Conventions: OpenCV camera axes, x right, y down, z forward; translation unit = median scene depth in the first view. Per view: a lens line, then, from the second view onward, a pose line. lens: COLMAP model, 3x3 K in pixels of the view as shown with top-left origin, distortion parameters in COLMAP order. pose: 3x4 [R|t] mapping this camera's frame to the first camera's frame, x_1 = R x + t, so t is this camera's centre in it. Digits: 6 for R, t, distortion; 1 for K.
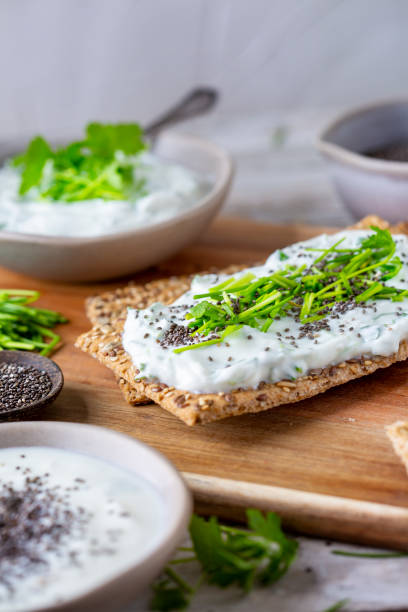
lens RADIAL K [[1992.0, 0, 204.0], [0, 1992.0, 306.0], [0, 0, 1]] dist [-0.204696, -1.117074]
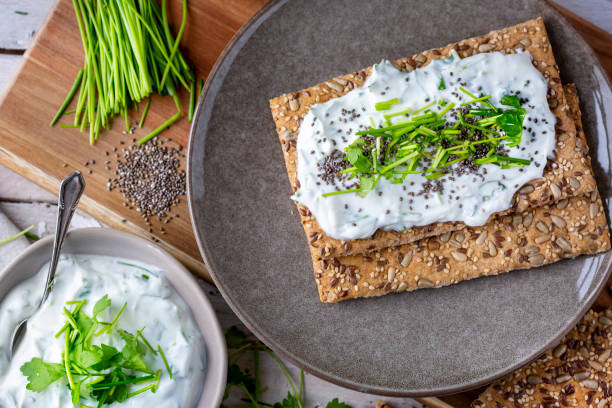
lens RADIAL K [[2113.2, 0, 306.0], [0, 2113.2, 204.0], [0, 0, 1]] dist [-0.164604, -2.276723]
pose [[0.956096, 0.291271, 0.032274, -0.070023], [-0.192842, 0.542400, 0.817689, -1.147359], [0.220664, -0.788012, 0.574755, 0.149961]]
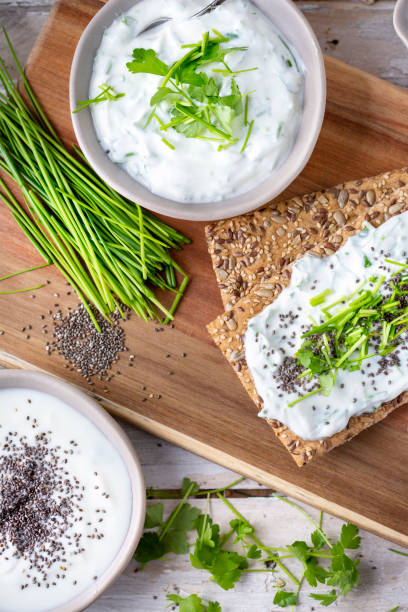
lens RADIAL K [[2113.2, 0, 204.0], [0, 2113.2, 306.0], [0, 0, 1]] dist [-0.164604, -2.276723]
pose [[0.997721, -0.028255, 0.061274, -0.158884], [-0.039588, 0.490266, 0.870673, -1.266977], [-0.054641, -0.871115, 0.488030, 0.340512]]
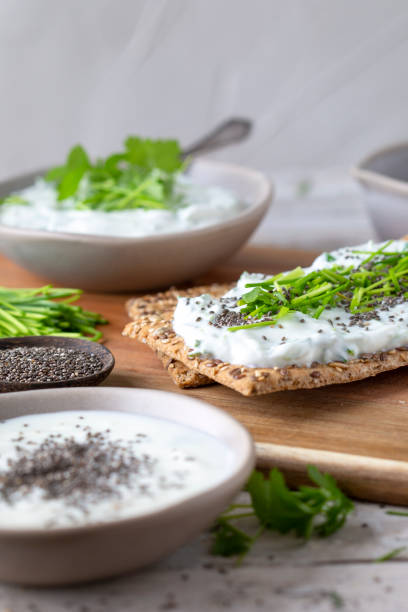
lens RADIAL K [[2418.7, 0, 204.0], [0, 2418.7, 306.0], [0, 0, 1]] dist [-0.182645, -3.149401]
pose [[0.998578, 0.039081, 0.036269, -0.071616], [-0.034930, 0.993453, -0.108774, 0.142947], [-0.040282, 0.107352, 0.993405, -0.220884]]
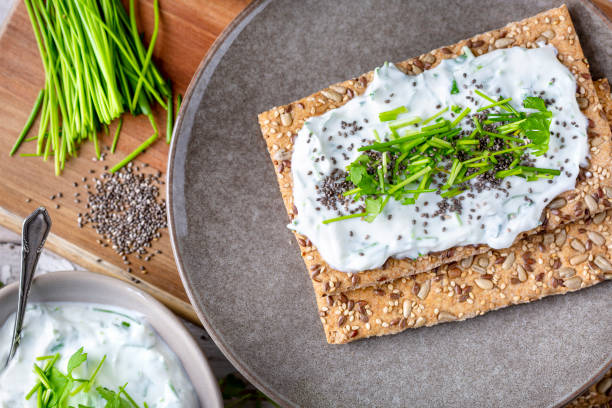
lens RADIAL K [[2113.2, 0, 306.0], [0, 2113.2, 204.0], [0, 0, 1]] dist [-0.164604, -2.276723]
pose [[0.969464, 0.244027, 0.024291, -0.057563], [-0.157476, 0.543547, 0.824474, -1.011298], [0.187991, -0.803123, 0.565378, 0.283926]]
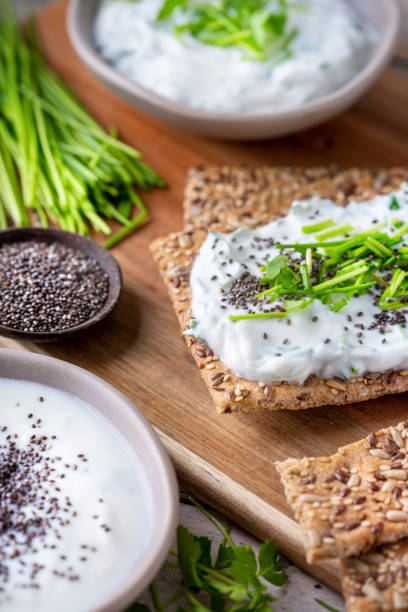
lens RADIAL K [[2113.2, 0, 204.0], [0, 2113.2, 306.0], [0, 0, 1]] dist [-0.164604, -2.276723]
pose [[0.958072, 0.264632, -0.109856, 0.079333], [-0.213379, 0.914838, 0.342842, -0.313809], [0.191227, -0.305026, 0.932947, 0.074394]]
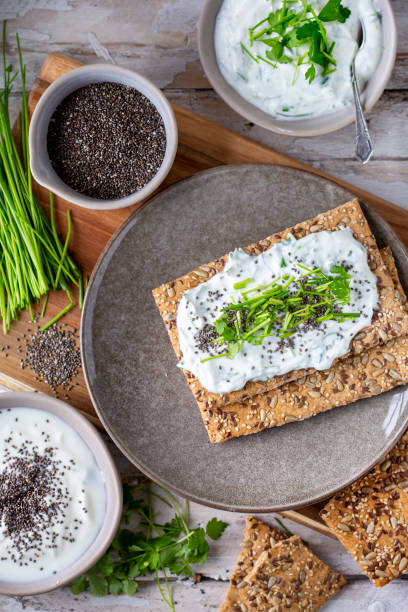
lens RADIAL K [[2113.2, 0, 204.0], [0, 2113.2, 306.0], [0, 0, 1]] dist [-0.164604, -2.276723]
pose [[0.985509, 0.169418, -0.008292, -0.004603], [-0.086359, 0.543228, 0.835132, -1.540929], [0.145991, -0.822315, 0.549987, 0.011142]]
